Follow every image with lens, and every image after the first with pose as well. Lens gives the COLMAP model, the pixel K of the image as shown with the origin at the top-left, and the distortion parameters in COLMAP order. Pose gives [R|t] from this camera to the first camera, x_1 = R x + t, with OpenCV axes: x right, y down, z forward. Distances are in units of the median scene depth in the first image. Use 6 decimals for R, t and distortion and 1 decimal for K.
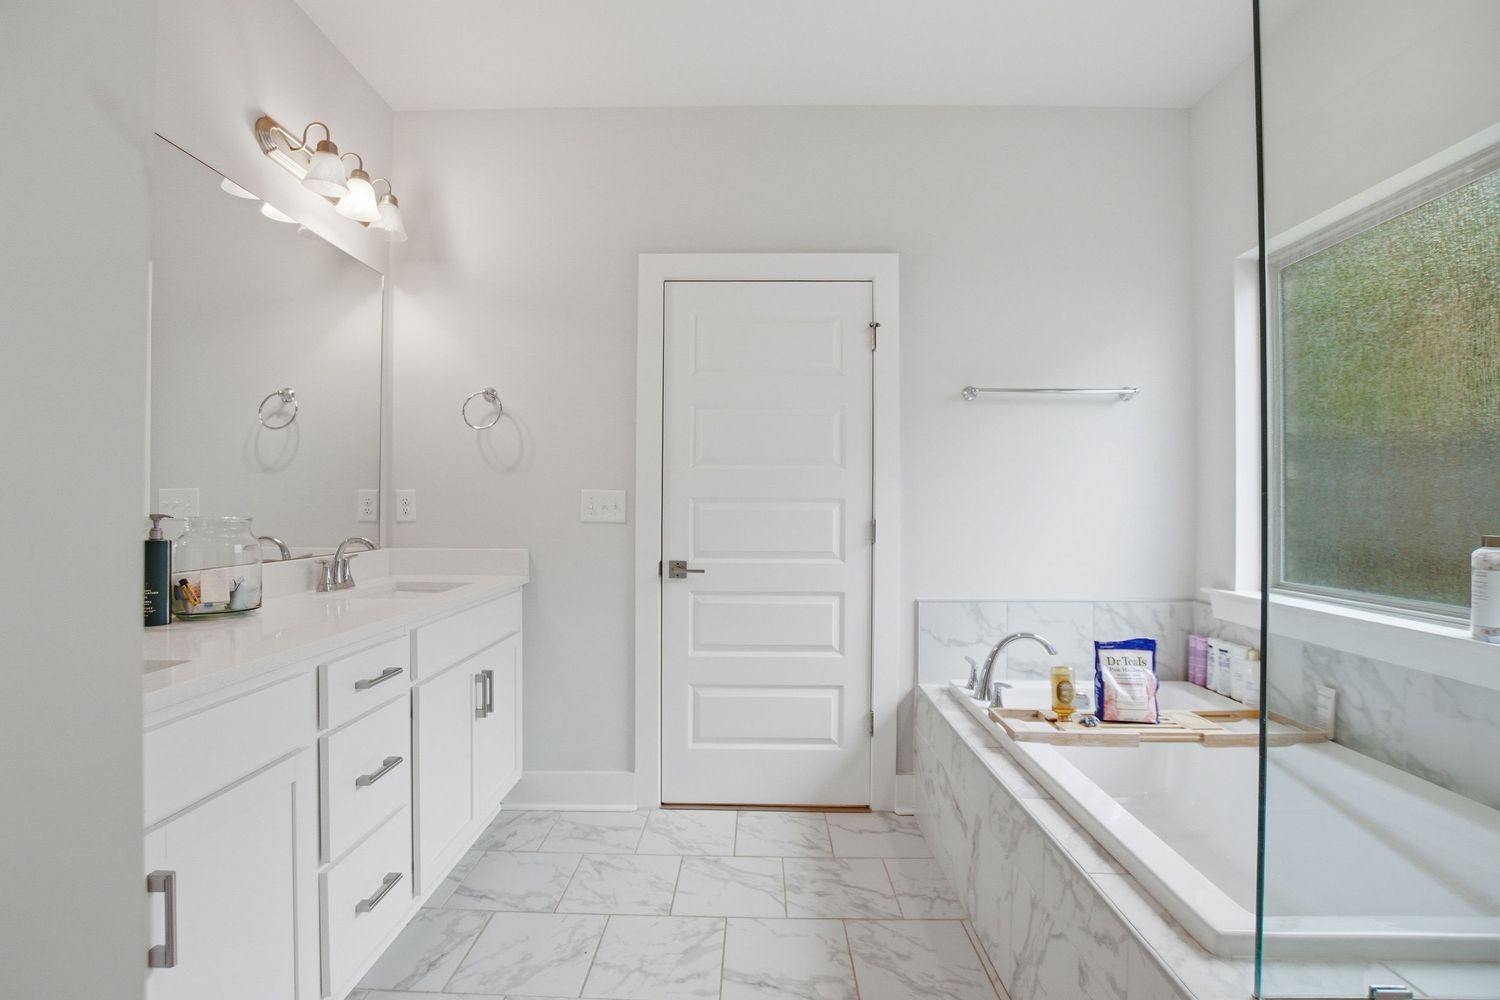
lens RADIAL K [[666.7, 0, 749.7], [0, 666.7, 497.2], [0, 0, 1]] dist [-0.039472, -0.000122]
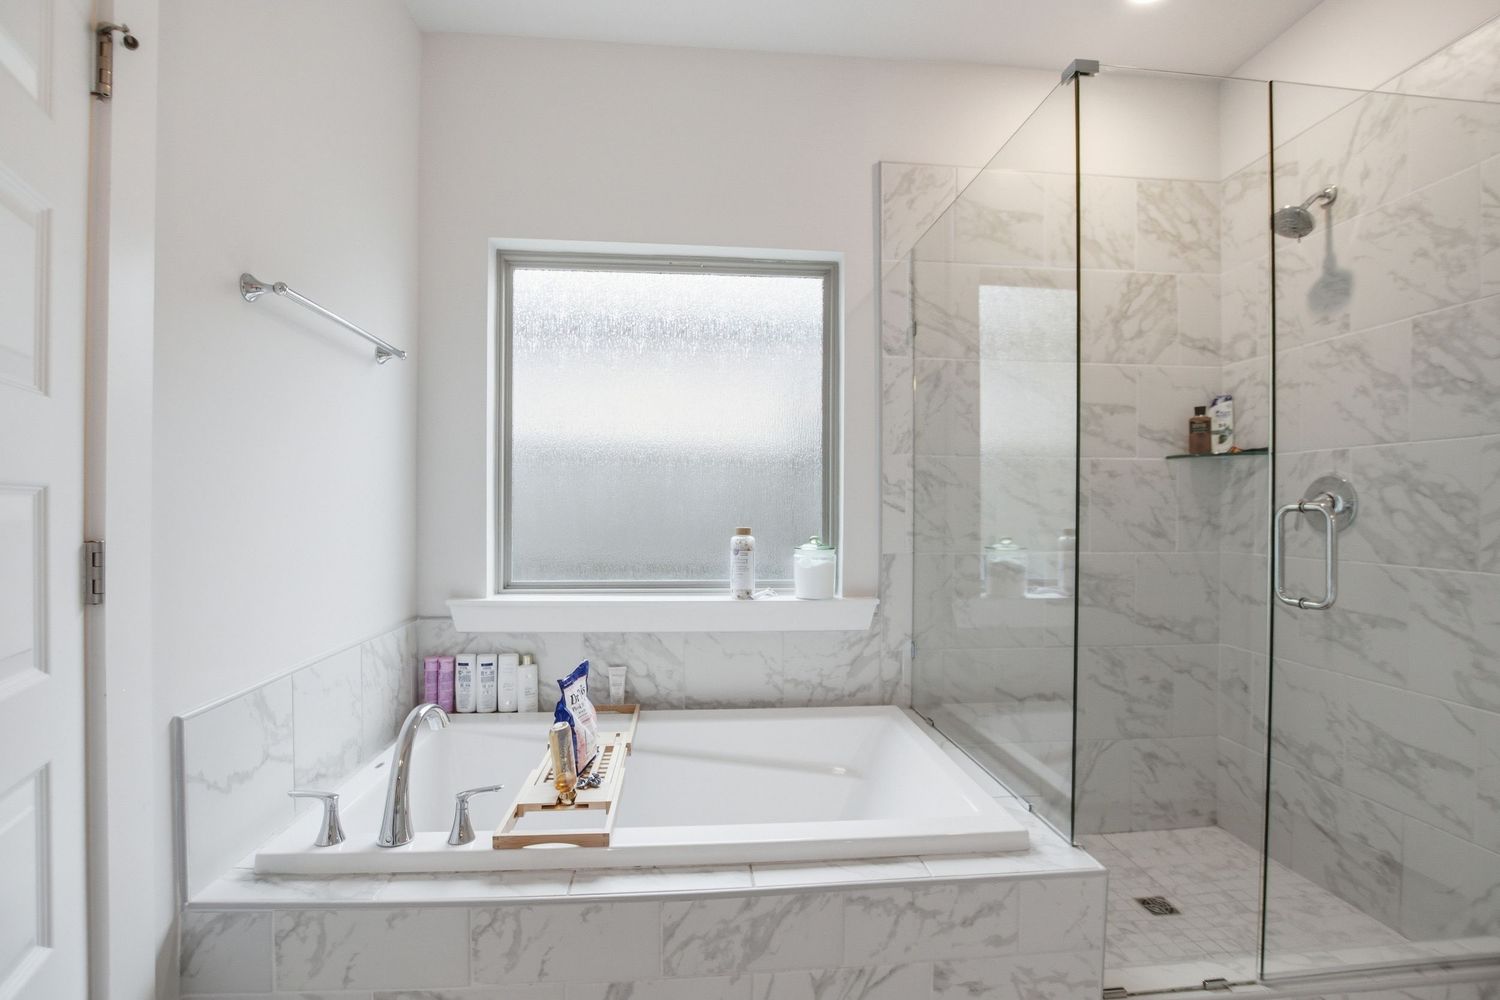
lens RADIAL K [[666.7, 0, 749.7], [0, 666.7, 497.2], [0, 0, 1]] dist [-0.039472, -0.000122]
pose [[-0.110992, 0.015517, 0.993700, -0.238688], [-0.014790, 0.999742, -0.017264, 0.011260], [-0.993711, -0.016613, -0.110734, 0.737640]]
